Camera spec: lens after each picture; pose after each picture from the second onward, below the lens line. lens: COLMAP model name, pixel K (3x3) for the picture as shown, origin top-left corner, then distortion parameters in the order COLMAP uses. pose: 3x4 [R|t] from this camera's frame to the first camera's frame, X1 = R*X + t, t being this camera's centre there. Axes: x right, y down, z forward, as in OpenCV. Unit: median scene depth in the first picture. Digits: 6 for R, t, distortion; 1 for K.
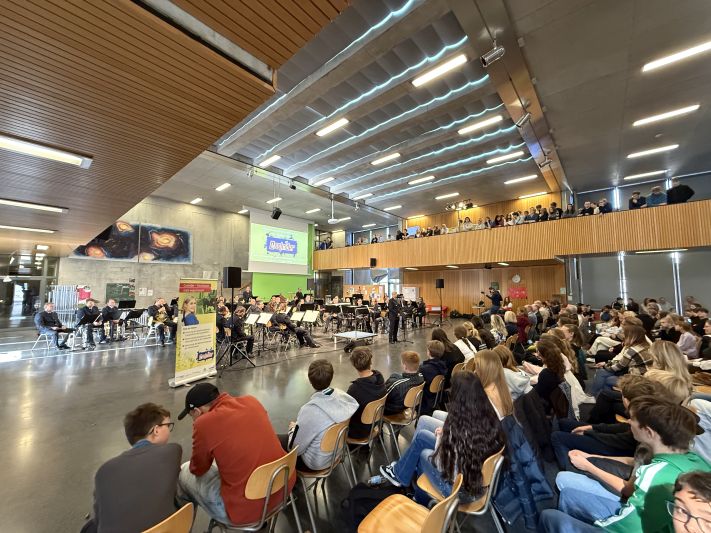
lens RADIAL K [[281.8, 0, 355.8], [0, 281.8, 264.3], [0, 0, 1]] dist [-0.000101, -0.000039]
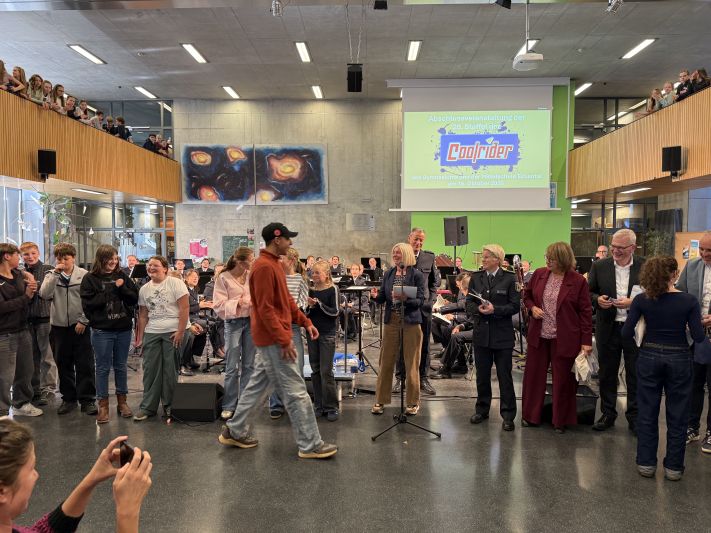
lens RADIAL K [[497.5, 0, 356.4], [0, 497.5, 266.4], [0, 0, 1]] dist [0.103038, -0.146002]
pose [[0.642391, 0.032264, -0.765698, 0.297519], [0.064461, 0.993298, 0.095935, 0.037957], [0.763662, -0.110985, 0.636006, 0.368752]]
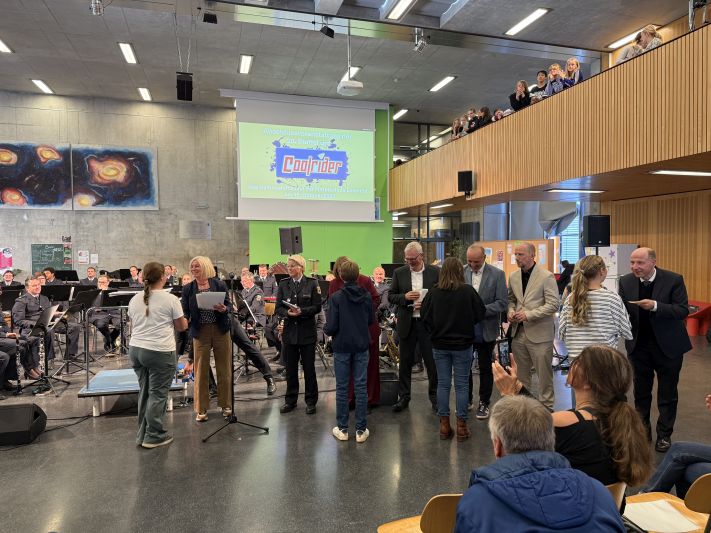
lens RADIAL K [[496.6, 0, 354.5], [0, 496.6, 266.1], [0, 0, 1]] dist [0.113149, -0.165936]
pose [[0.845379, 0.010252, -0.534068, 0.323927], [0.050998, 0.993700, 0.099799, 0.033871], [0.531726, -0.111604, 0.839531, 0.353165]]
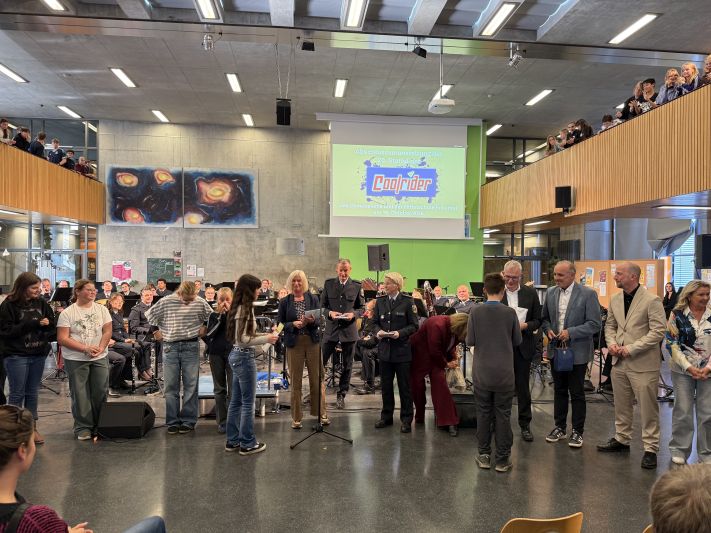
lens RADIAL K [[498.8, 0, 355.3], [0, 498.8, 270.3], [0, 0, 1]] dist [0.065119, -0.074953]
pose [[0.738147, 0.009149, -0.674578, 0.328365], [0.047369, 0.996737, 0.065352, 0.033794], [0.672975, -0.080193, 0.735305, 0.351064]]
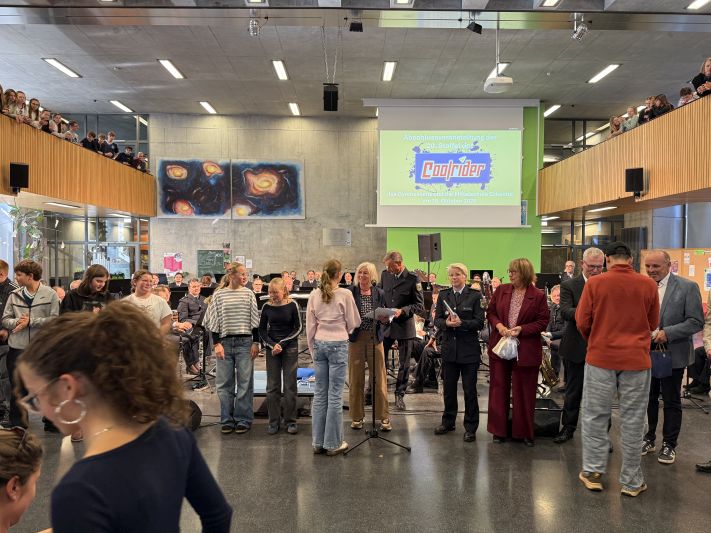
lens RADIAL K [[498.0, 0, 355.5], [0, 498.0, 268.2], [0, 0, 1]] dist [0.092832, -0.125415]
pose [[0.674781, 0.016380, -0.737836, 0.305455], [0.057291, 0.995574, 0.074497, 0.035344], [0.735791, -0.092541, 0.670856, 0.365940]]
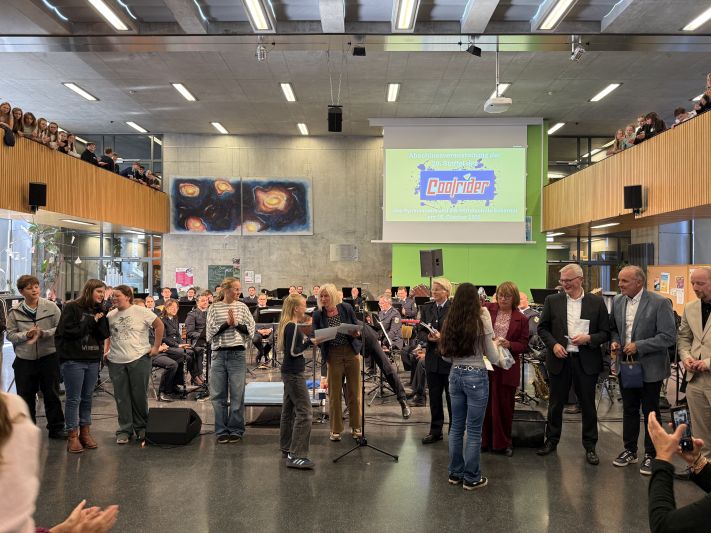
lens RADIAL K [[496.6, 0, 354.5], [0, 496.6, 266.1], [0, 0, 1]] dist [0.113149, -0.165936]
pose [[0.654122, -0.008226, -0.756345, 0.325894], [0.057339, 0.997603, 0.038739, 0.034988], [0.754213, -0.068709, 0.653025, 0.365813]]
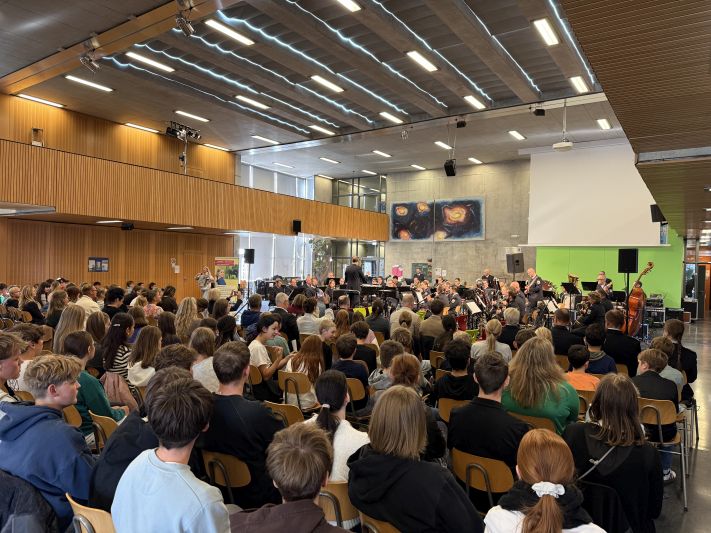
lens RADIAL K [[496.6, 0, 354.5], [0, 496.6, 266.1], [0, 0, 1]] dist [0.113149, -0.165936]
pose [[0.124843, 0.002091, -0.992174, 0.828438], [0.060612, 0.998114, 0.009731, 0.040999], [0.990323, -0.061352, 0.124480, 0.473930]]
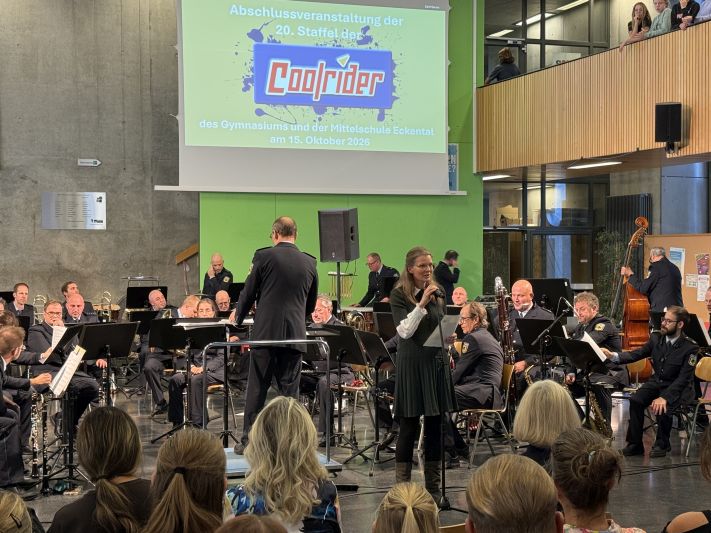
lens RADIAL K [[1208.2, 0, 356.6], [0, 1208.2, 266.2], [0, 0, 1]] dist [0.157241, -0.066566]
pose [[0.883398, -0.002517, -0.468618, 0.297722], [0.046811, 0.995458, 0.082897, 0.012441], [0.466280, -0.095168, 0.879503, 0.111150]]
